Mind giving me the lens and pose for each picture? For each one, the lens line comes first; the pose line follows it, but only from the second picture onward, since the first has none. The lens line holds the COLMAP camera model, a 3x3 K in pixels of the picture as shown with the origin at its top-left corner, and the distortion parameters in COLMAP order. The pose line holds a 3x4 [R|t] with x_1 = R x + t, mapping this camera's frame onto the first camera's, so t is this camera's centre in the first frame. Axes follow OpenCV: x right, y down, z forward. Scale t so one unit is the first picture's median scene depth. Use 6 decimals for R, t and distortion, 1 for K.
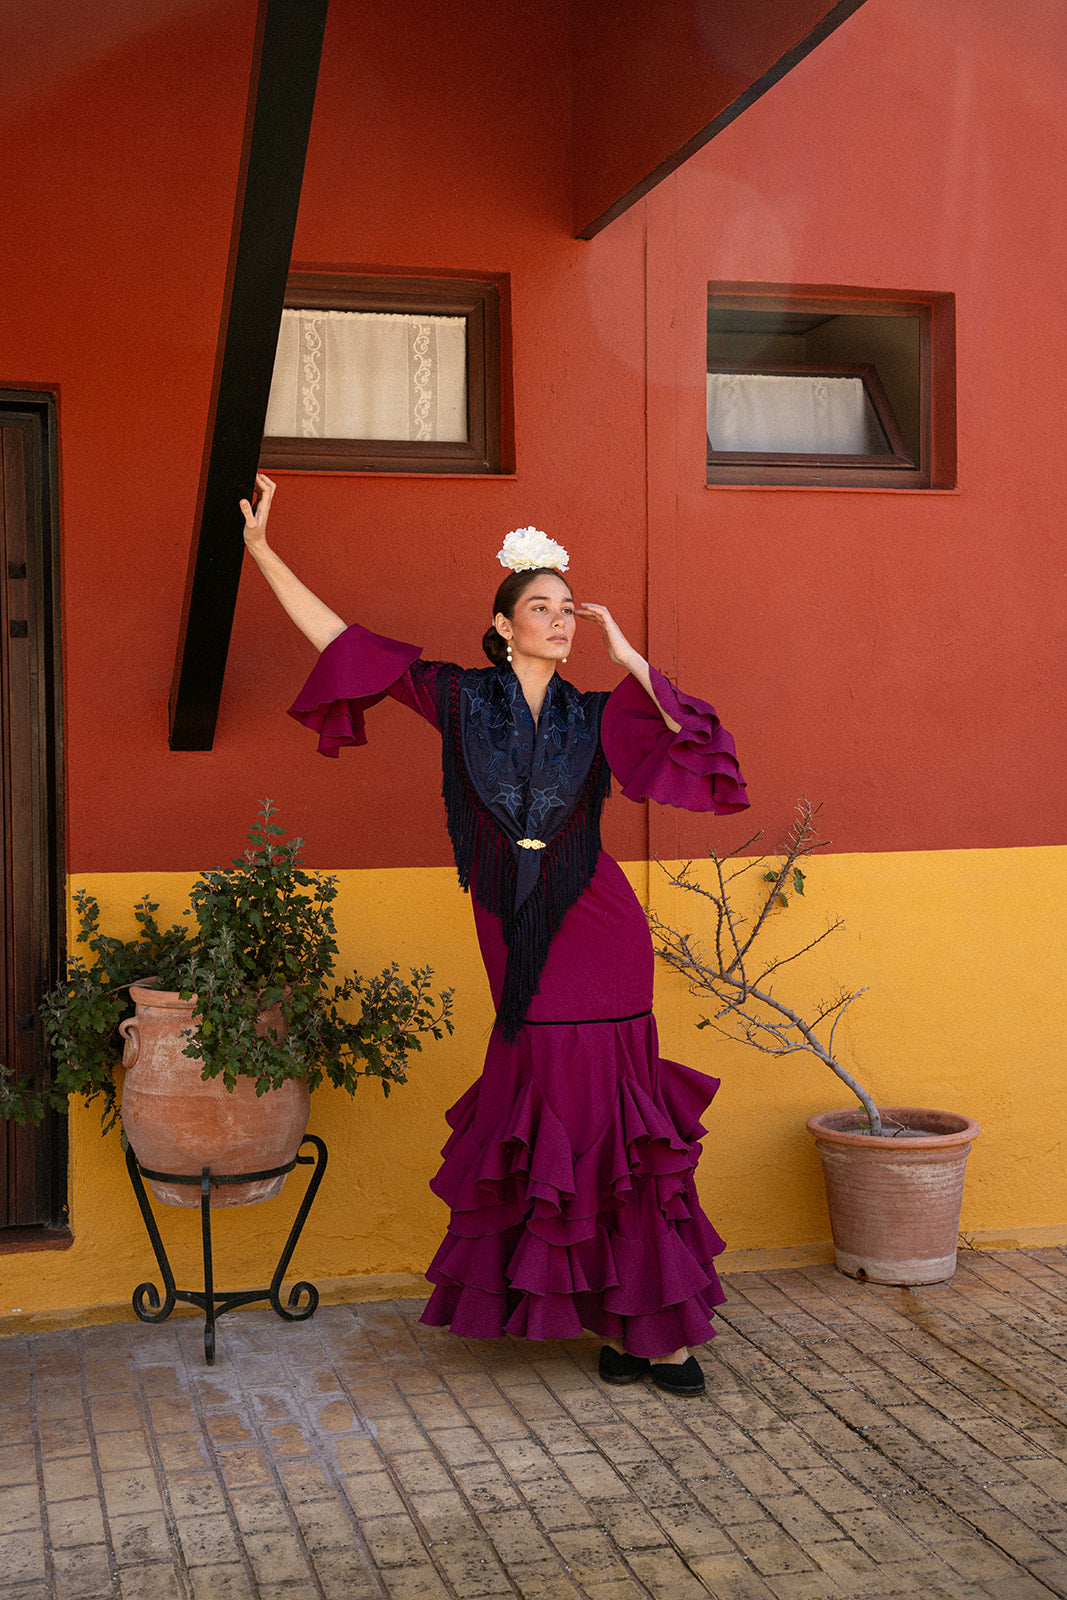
lens RADIAL K [[2151.5, 0, 533.5], [0, 2151.5, 800.0], [0, 0, 1]] dist [0.095716, 0.617861]
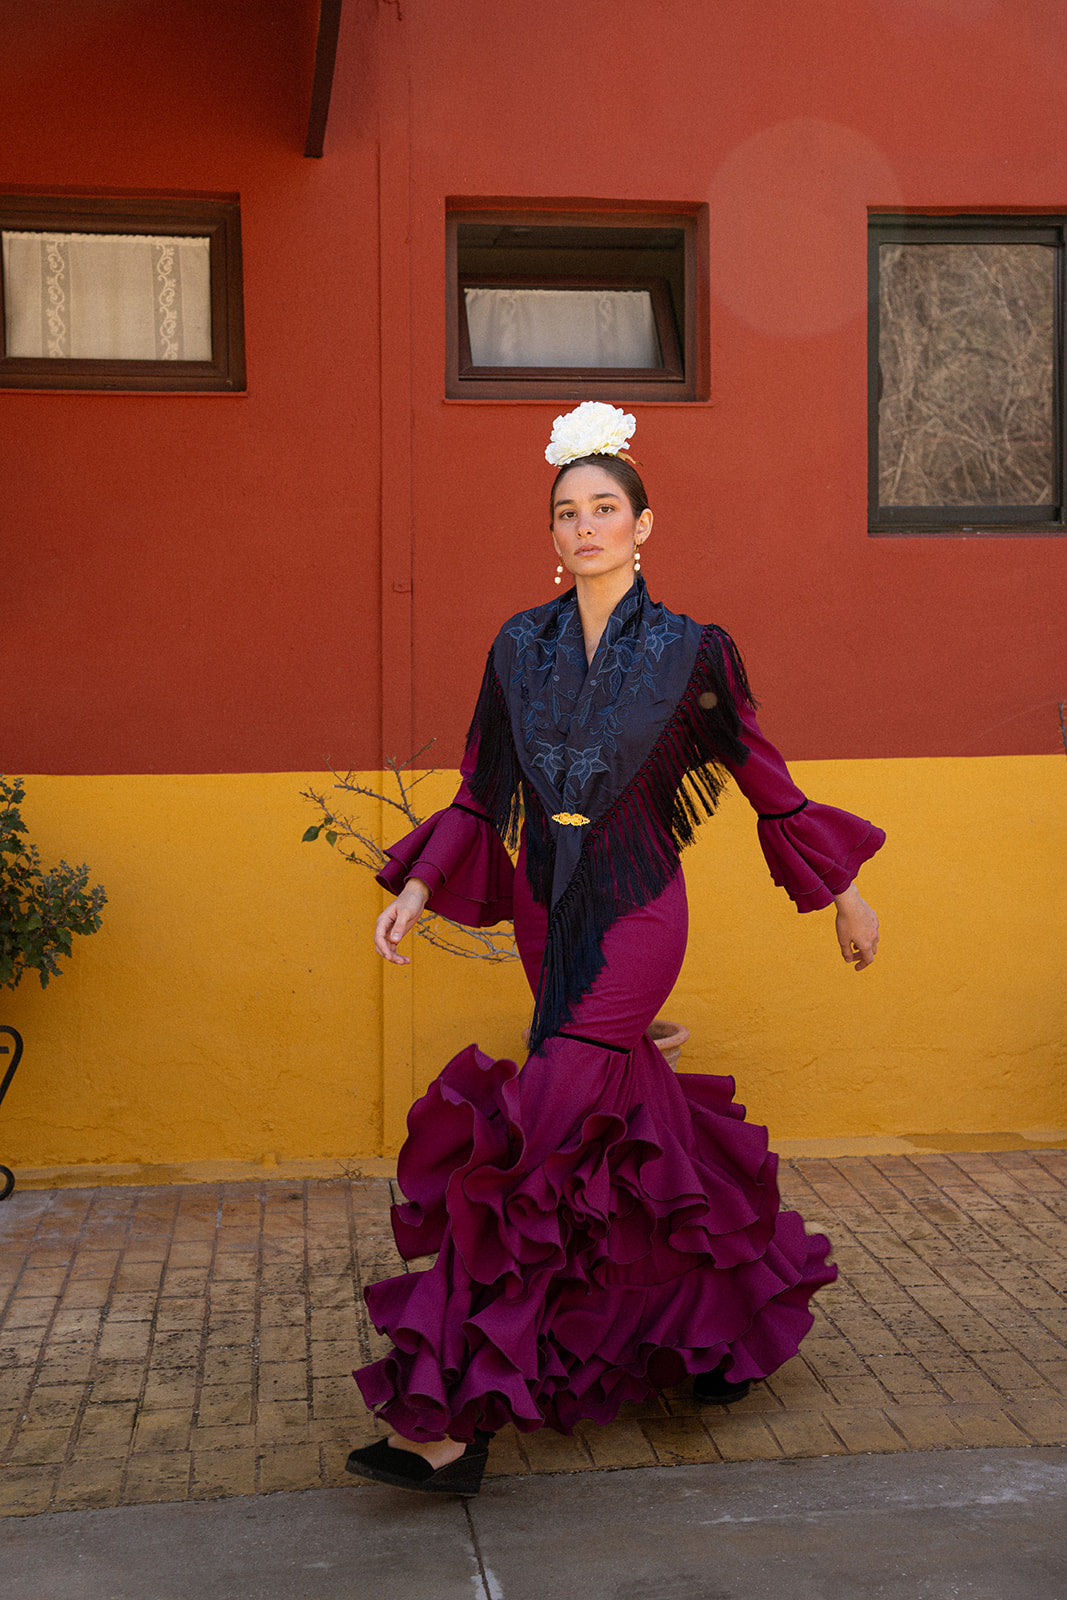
lens RADIAL K [[2201.0, 0, 533.5], [0, 2201.0, 800.0], [0, 0, 1]] dist [-0.007270, 0.990258]
pose [[0.988203, 0.010116, -0.152818, 0.298974], [-0.006345, 0.999664, 0.025144, 0.016031], [0.153021, -0.023878, 0.987934, -0.016543]]
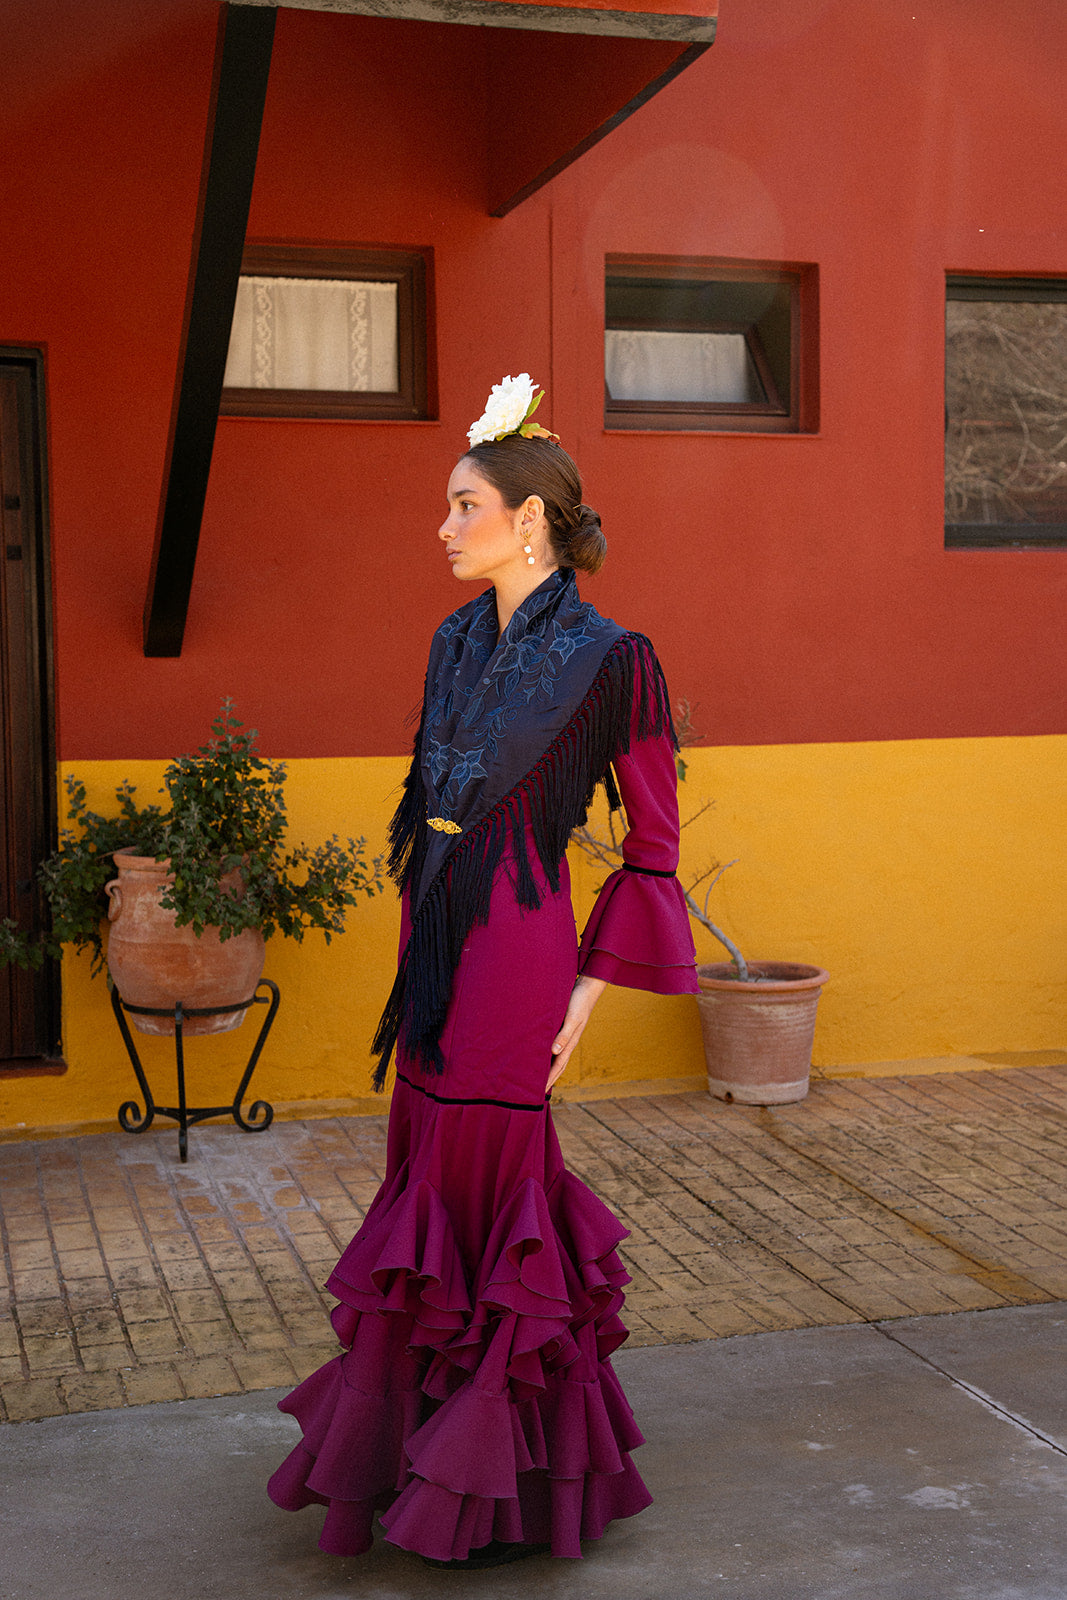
lens RADIAL K [[2151.5, 0, 533.5], [0, 2151.5, 800.0], [0, 0, 1]] dist [0.095716, 0.617861]
pose [[0.999847, 0.000282, 0.017517, 0.023063], [-0.000981, 0.999202, 0.039932, 0.007592], [-0.017491, -0.039943, 0.999049, -0.183522]]
